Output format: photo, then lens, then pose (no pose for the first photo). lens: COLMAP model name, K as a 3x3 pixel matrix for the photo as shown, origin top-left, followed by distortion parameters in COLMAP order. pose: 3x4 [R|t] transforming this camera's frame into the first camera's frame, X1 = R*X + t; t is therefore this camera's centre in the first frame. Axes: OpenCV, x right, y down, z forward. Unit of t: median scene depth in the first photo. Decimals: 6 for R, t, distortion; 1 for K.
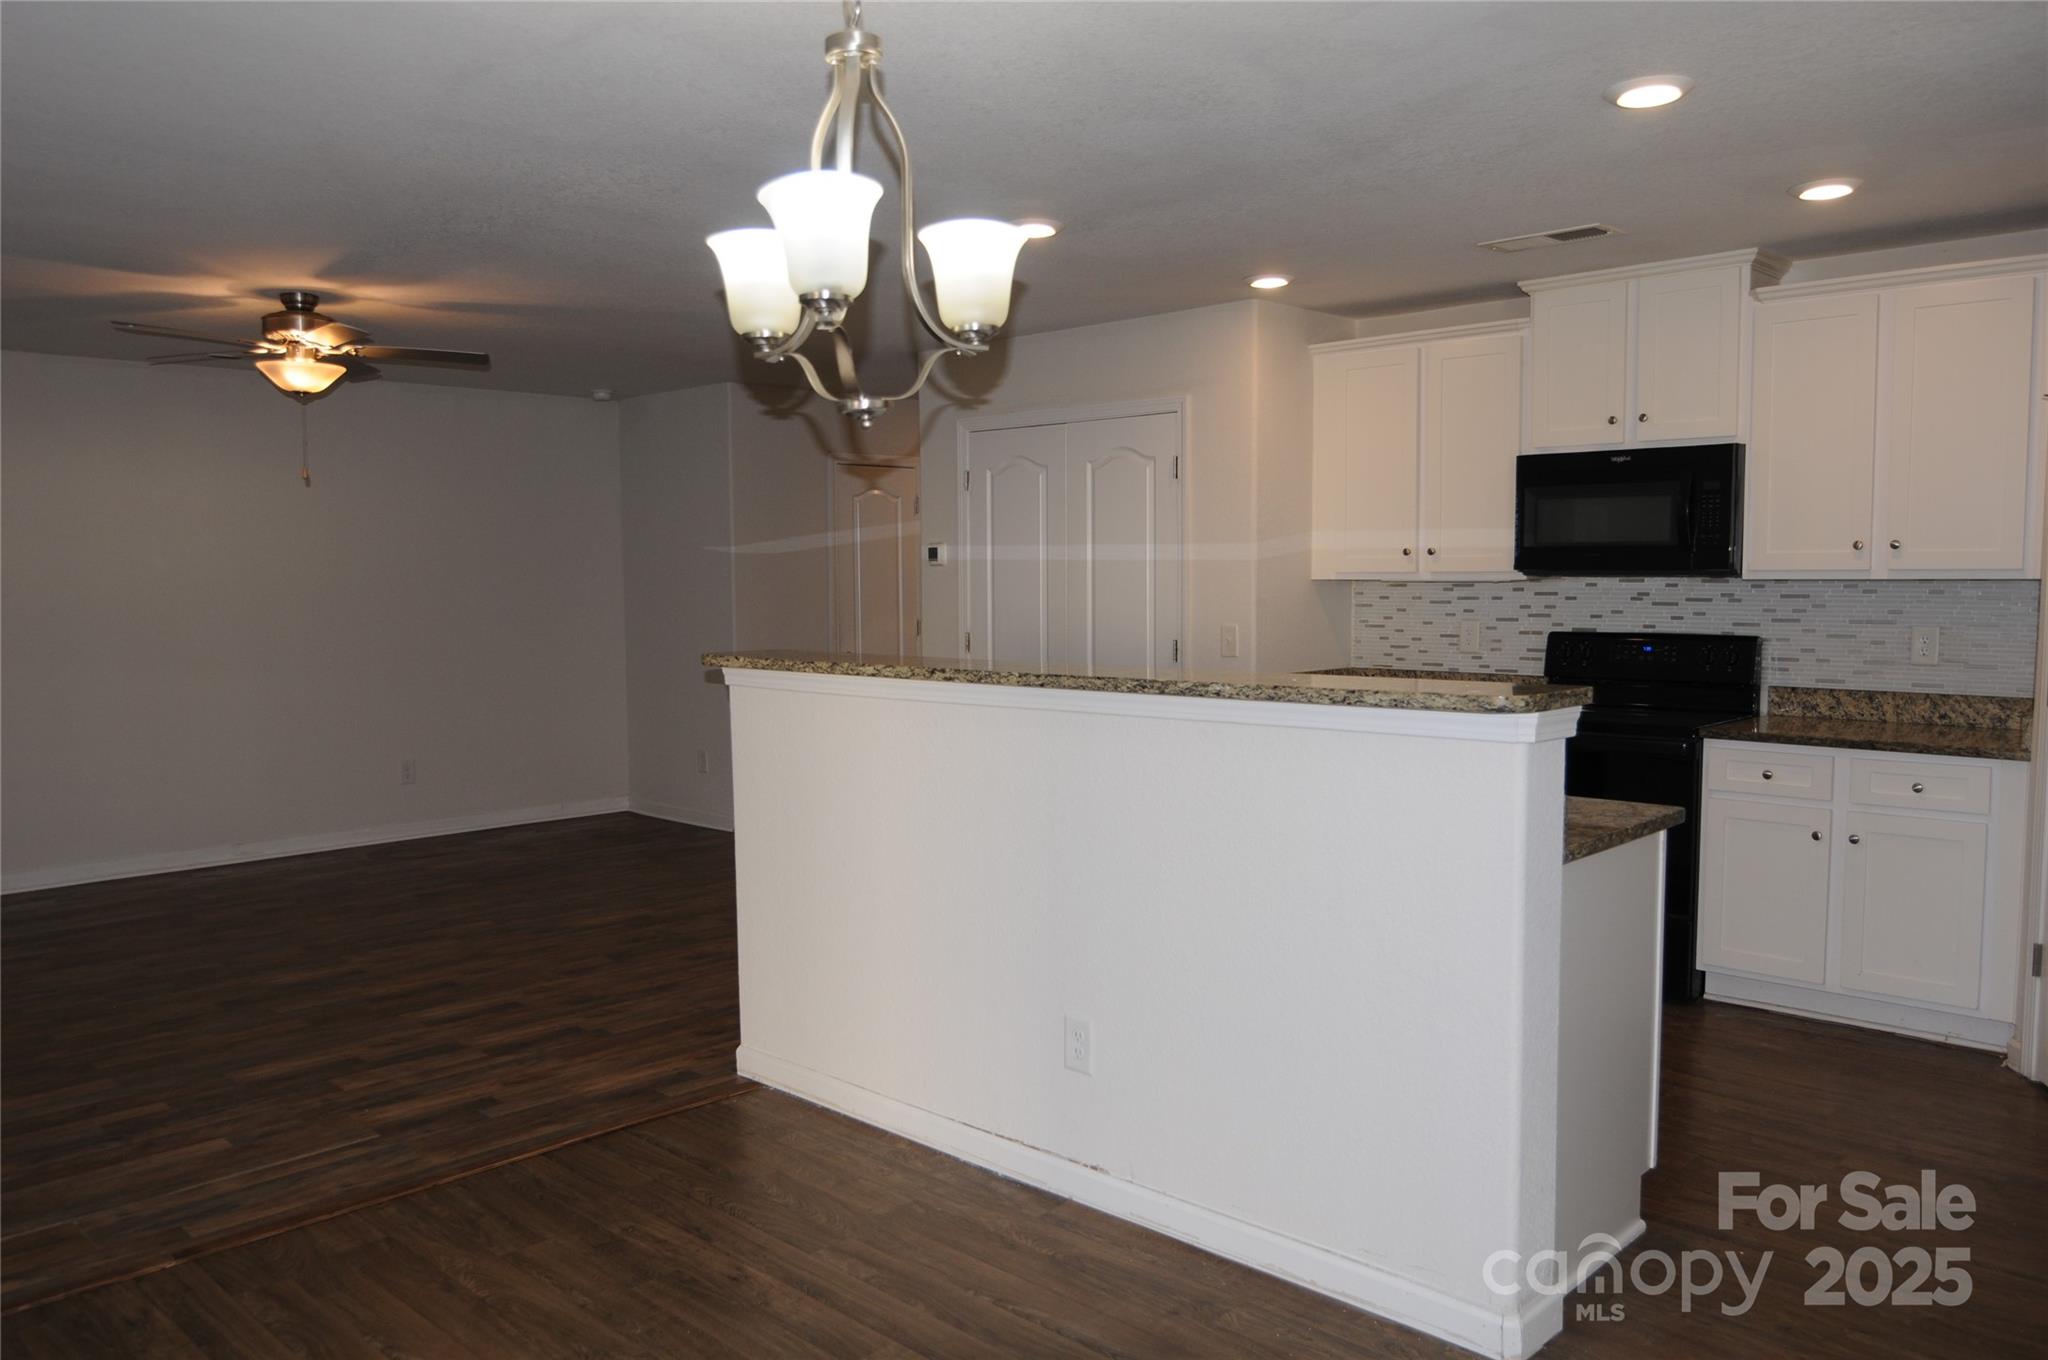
lens RADIAL K [[1531.7, 0, 1016.9], [0, 1531.7, 685.9], [0, 0, 1]] dist [-0.020373, -0.002774]
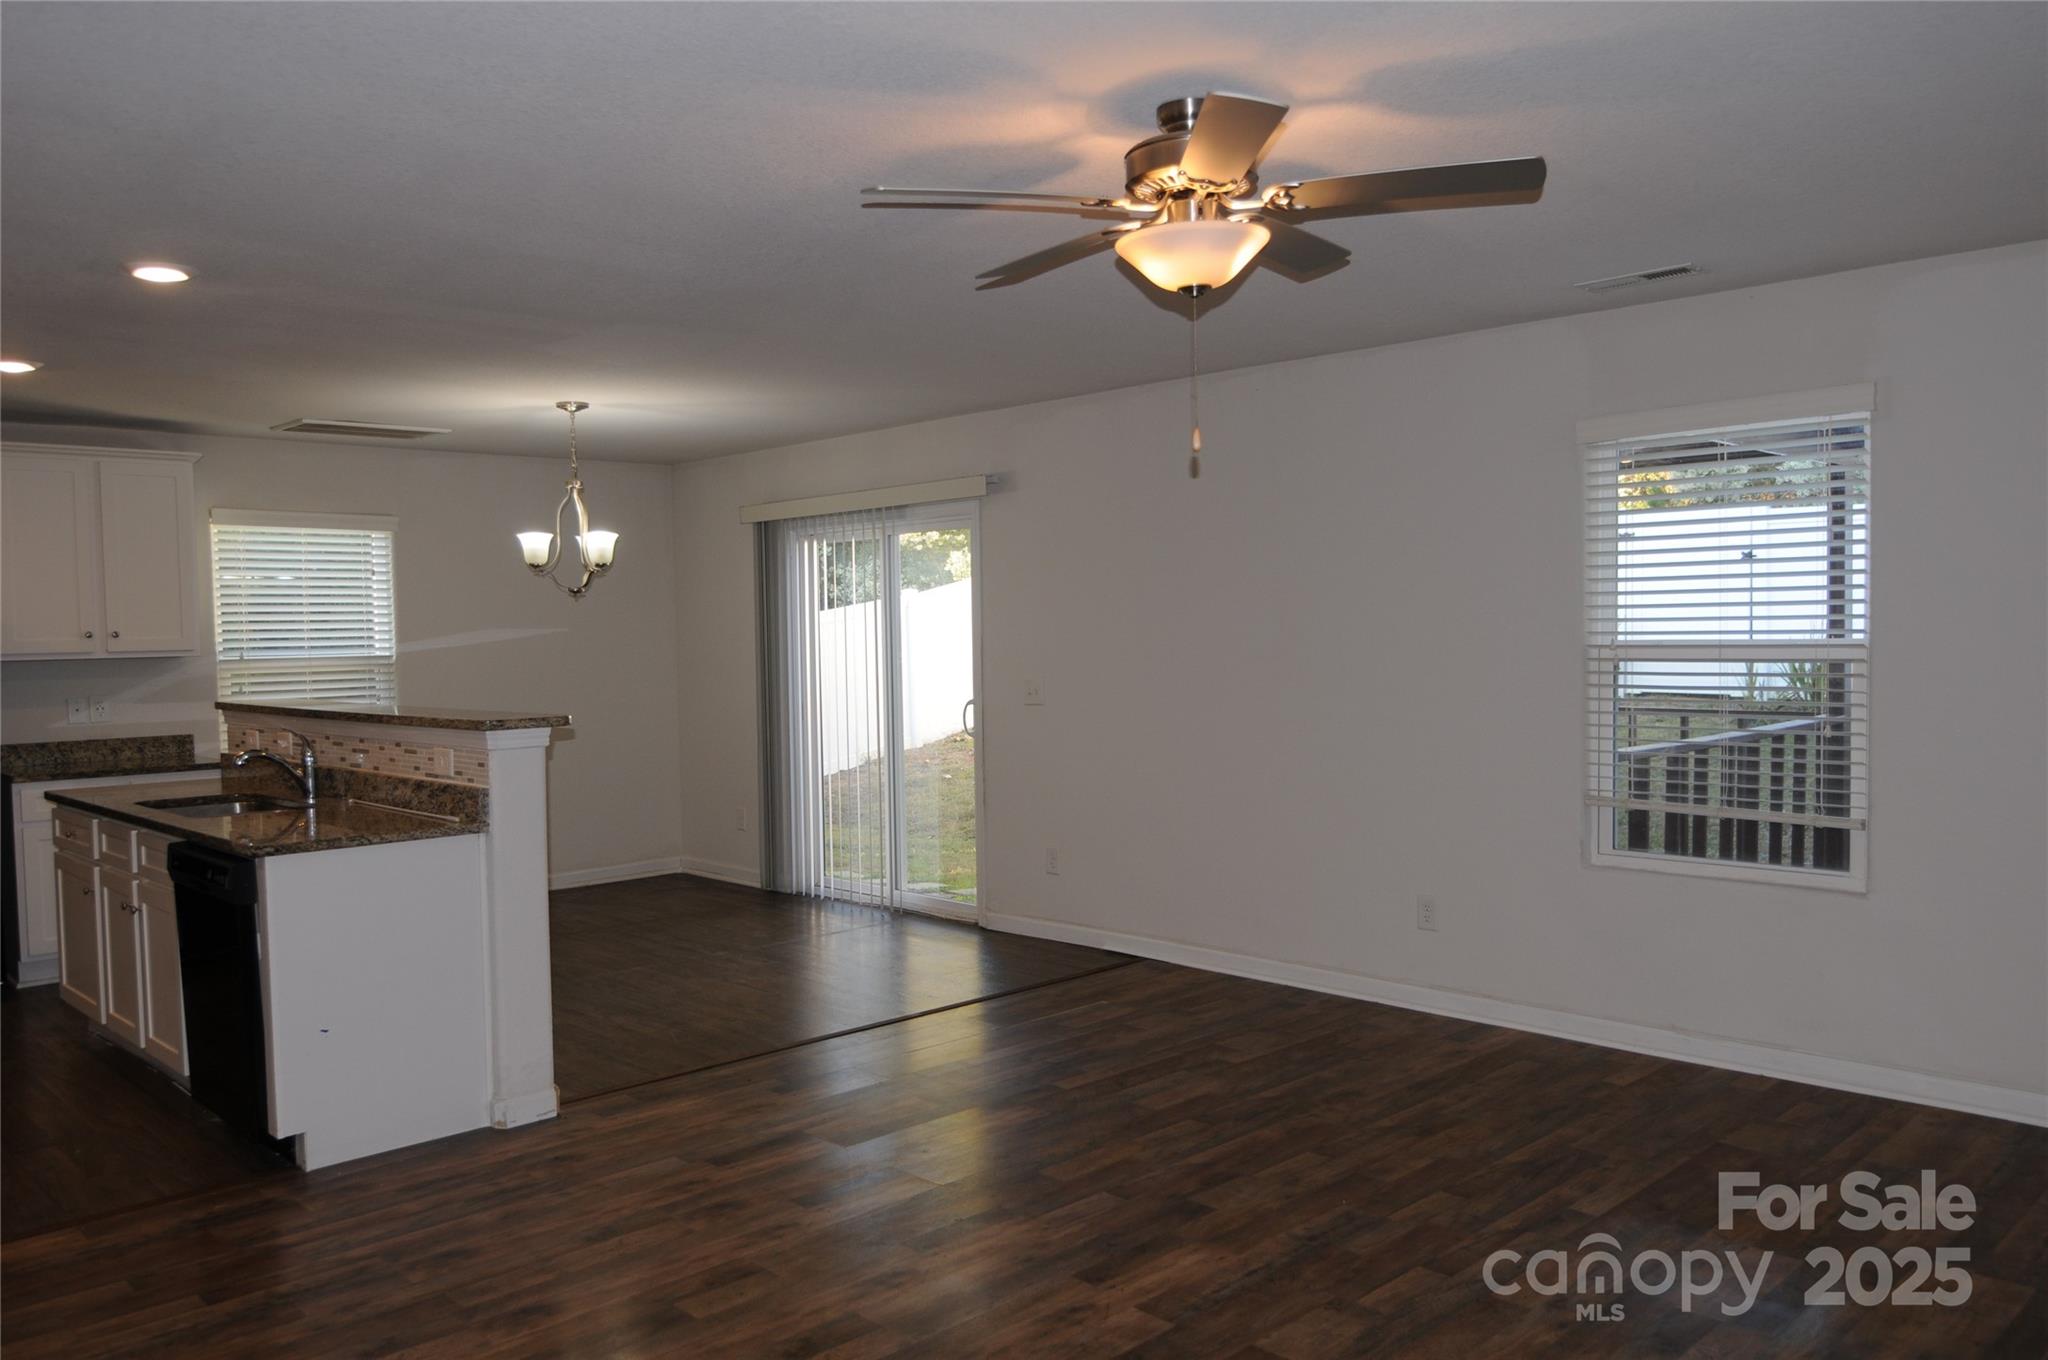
lens RADIAL K [[1531.7, 0, 1018.8], [0, 1531.7, 702.8], [0, 0, 1]] dist [-0.020373, -0.002774]
pose [[-0.999098, 0.024318, 0.034800, -0.429604], [0.028496, 0.991737, 0.125081, -0.119760], [-0.031471, 0.125960, -0.991536, 1.578851]]
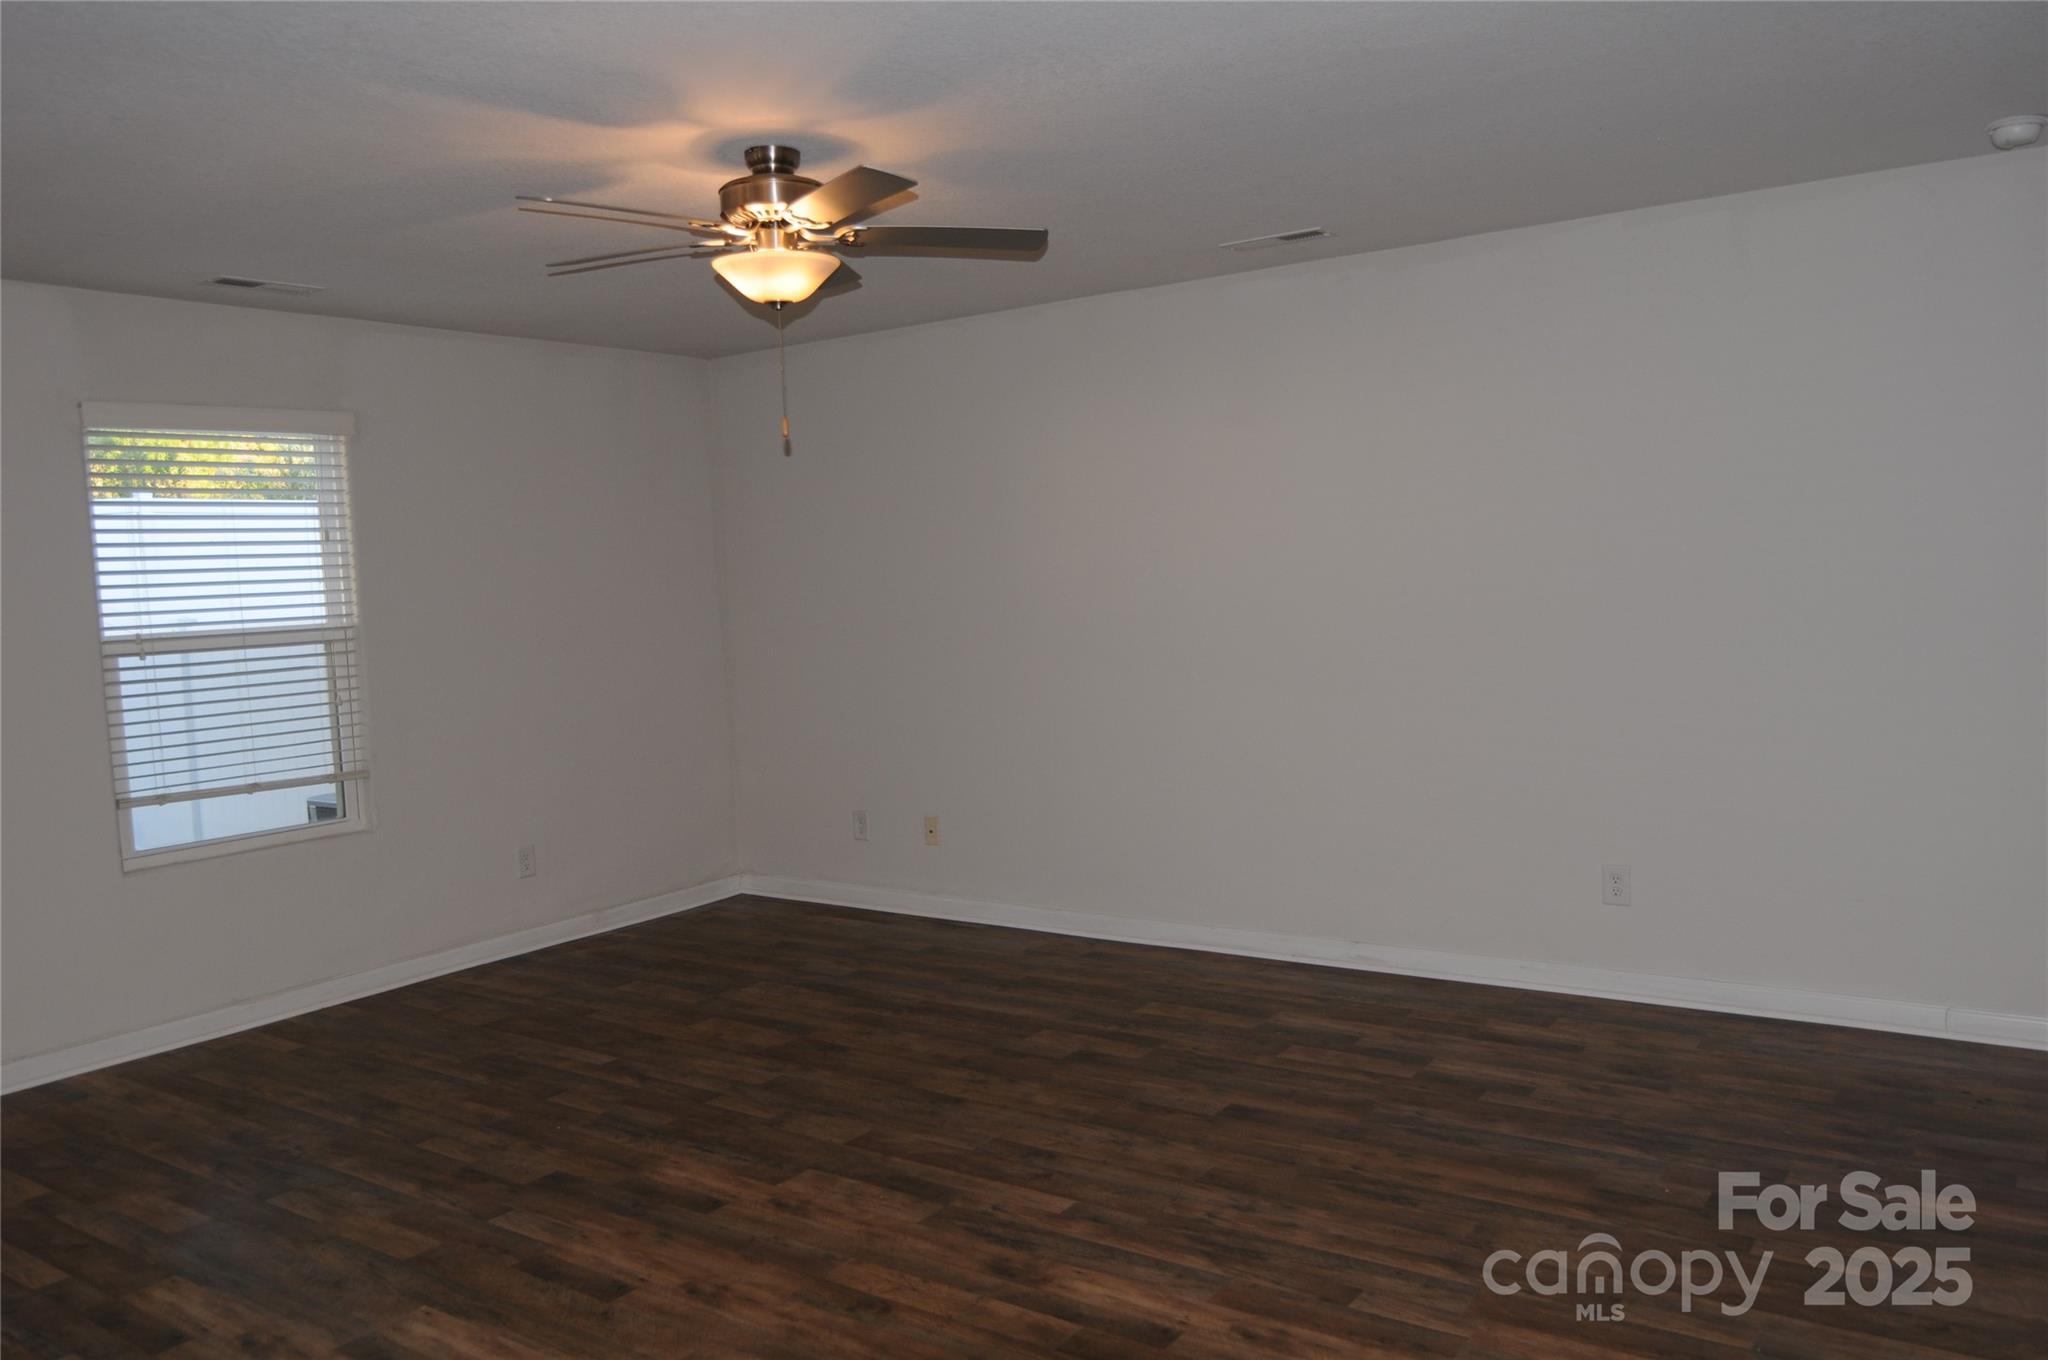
lens RADIAL K [[1531.7, 0, 1019.1], [0, 1531.7, 701.0], [0, 0, 1]] dist [-0.020373, -0.002774]
pose [[0.153171, 0.084954, -0.984541, 0.204630], [-0.031717, 0.996207, 0.081026, -0.081367], [0.987691, 0.018816, 0.155285, 1.021994]]
